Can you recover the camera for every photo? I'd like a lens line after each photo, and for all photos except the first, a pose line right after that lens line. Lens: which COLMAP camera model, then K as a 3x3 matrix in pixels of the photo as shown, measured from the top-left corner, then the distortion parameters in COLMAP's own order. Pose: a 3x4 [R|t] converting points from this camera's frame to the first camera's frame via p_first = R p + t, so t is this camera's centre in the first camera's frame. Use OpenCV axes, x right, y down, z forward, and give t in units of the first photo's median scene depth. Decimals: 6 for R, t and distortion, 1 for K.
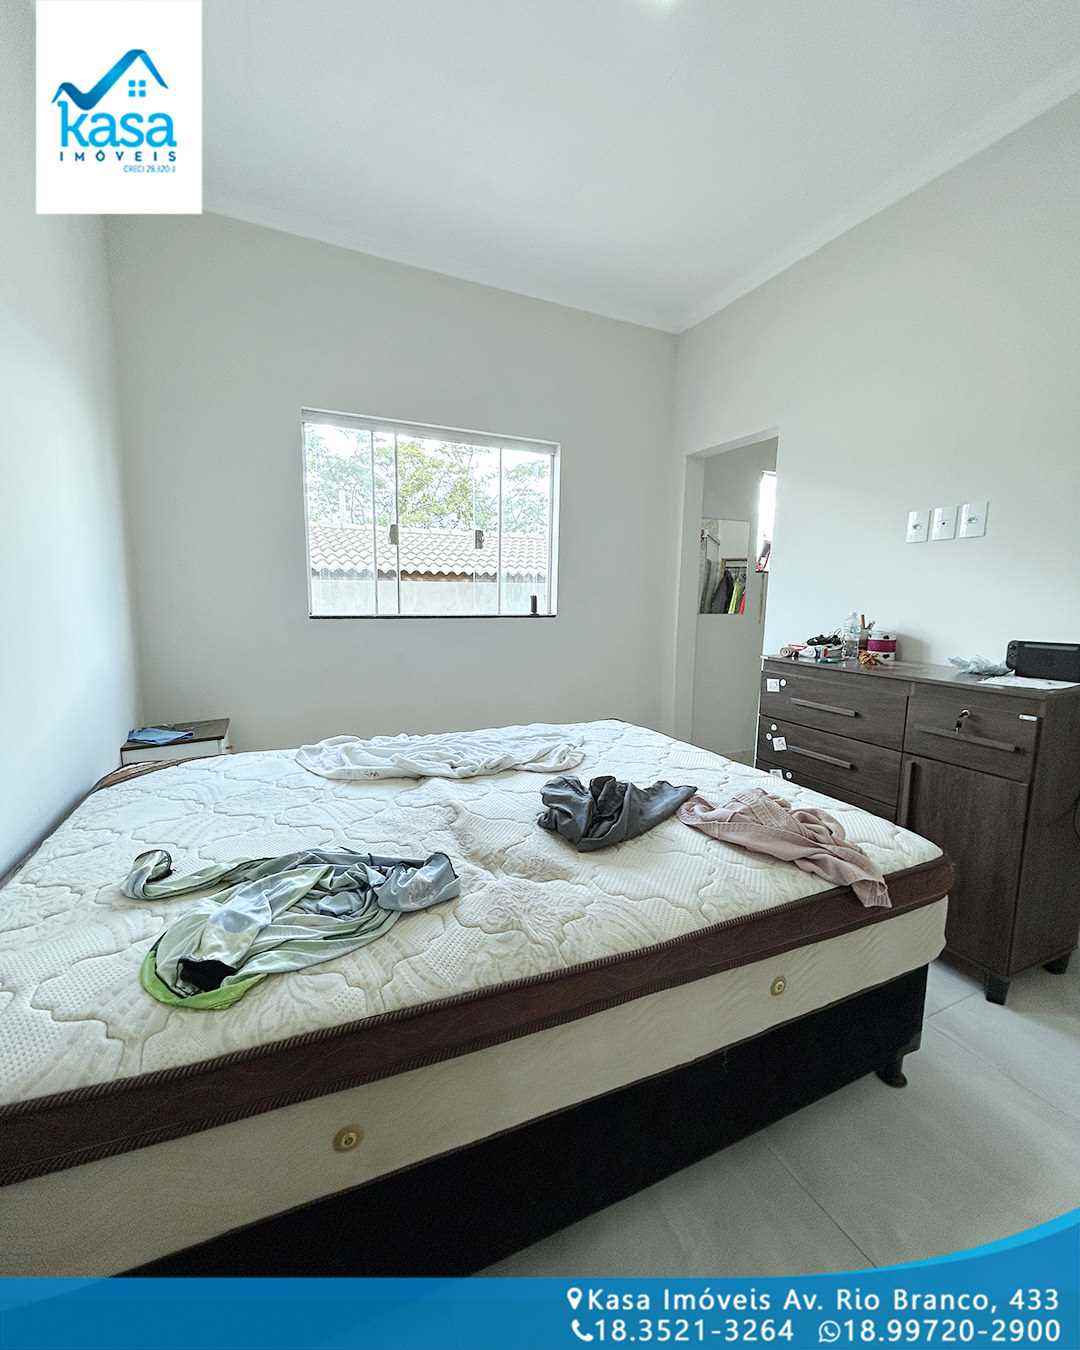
lens RADIAL K [[579.8, 0, 541.3], [0, 579.8, 671.2], [0, 0, 1]] dist [-0.000053, -0.000270]
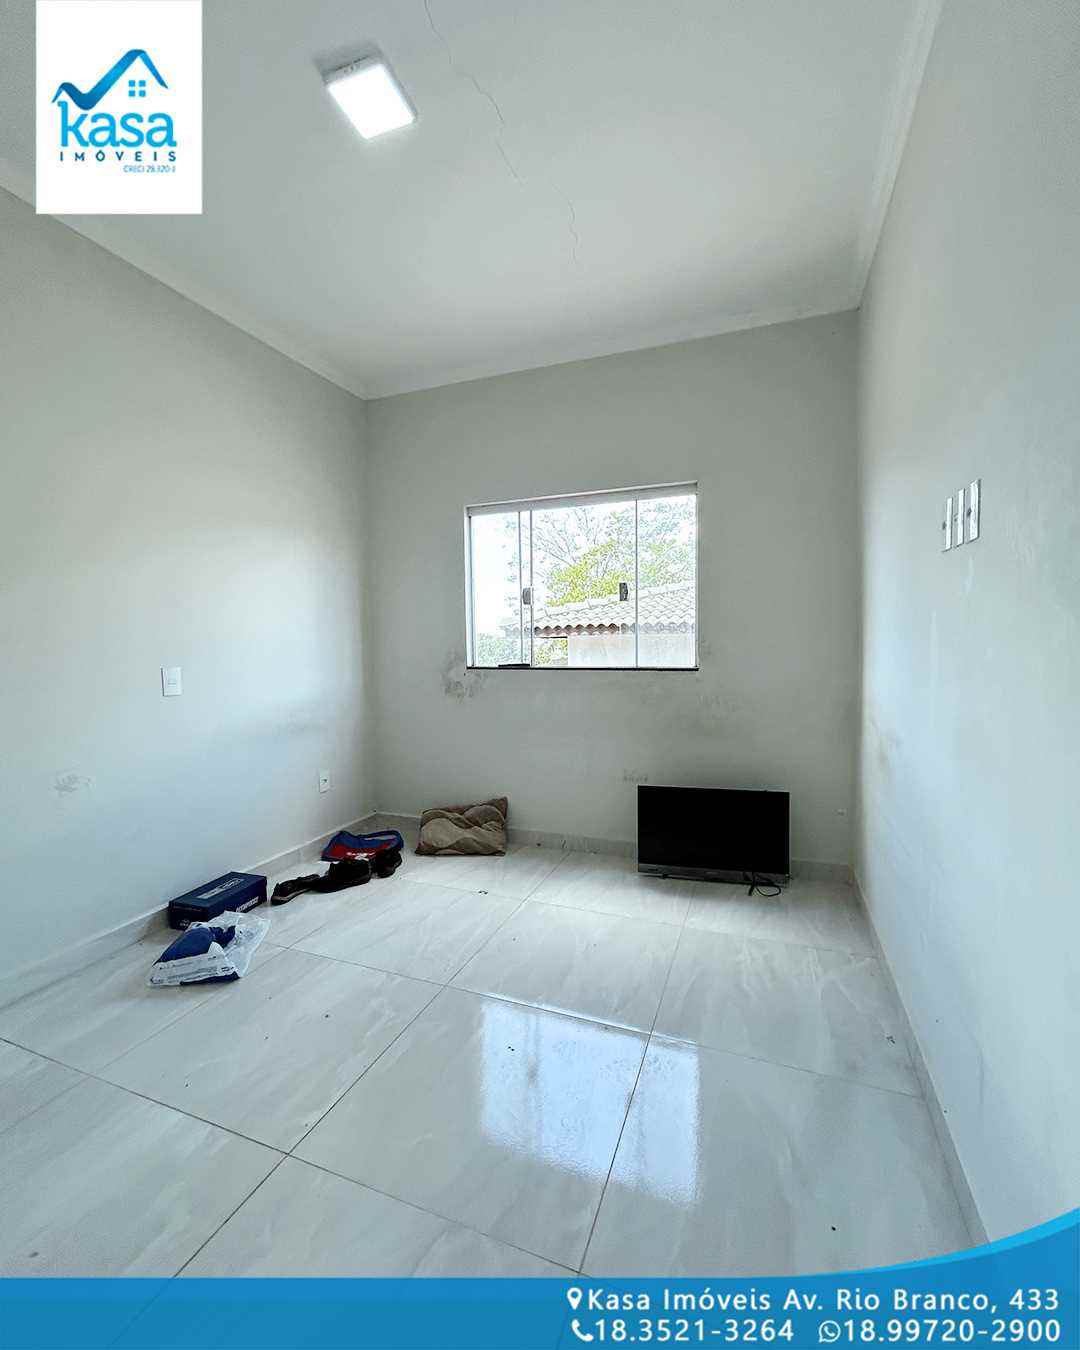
lens RADIAL K [[579.8, 0, 541.3], [0, 579.8, 671.2], [0, 0, 1]] dist [-0.000053, -0.000270]
pose [[0.689150, 0.016223, -0.724437, 2.959970], [-0.082561, 0.994997, -0.056258, -0.127446], [0.719900, 0.098580, 0.687041, 1.302059]]
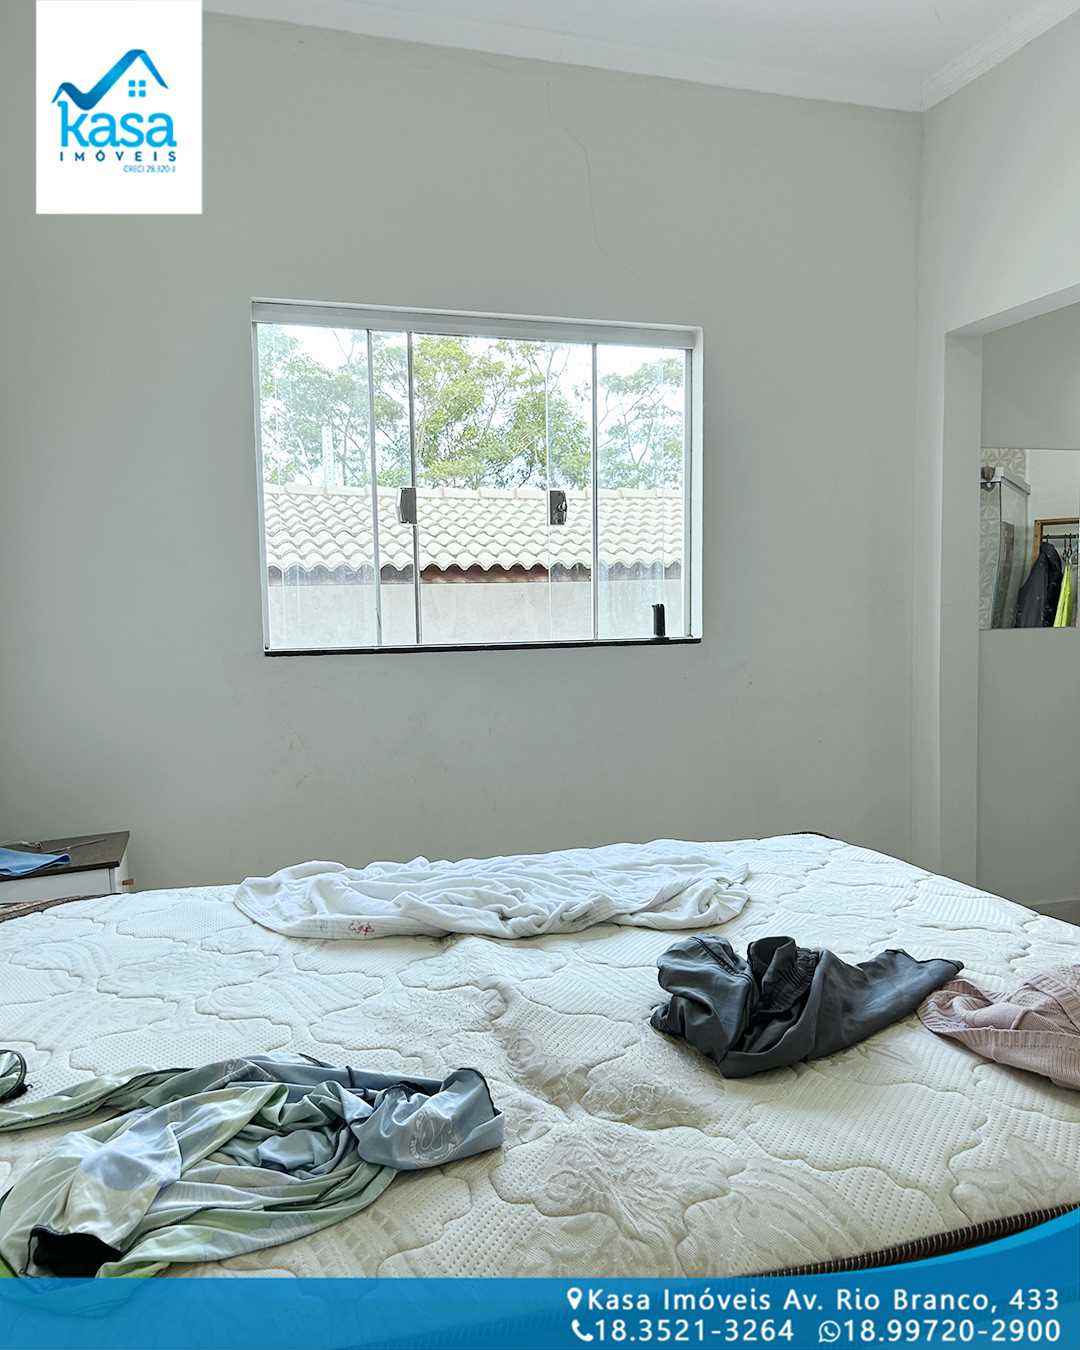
lens RADIAL K [[1080.8, 0, 540.0], [0, 1080.8, 675.0], [0, 0, 1]] dist [0.039676, -0.037950]
pose [[0.990353, -0.020205, -0.137083, 0.037134], [0.011492, 0.997880, -0.064057, -0.001026], [0.138087, 0.061863, 0.988486, -0.048856]]
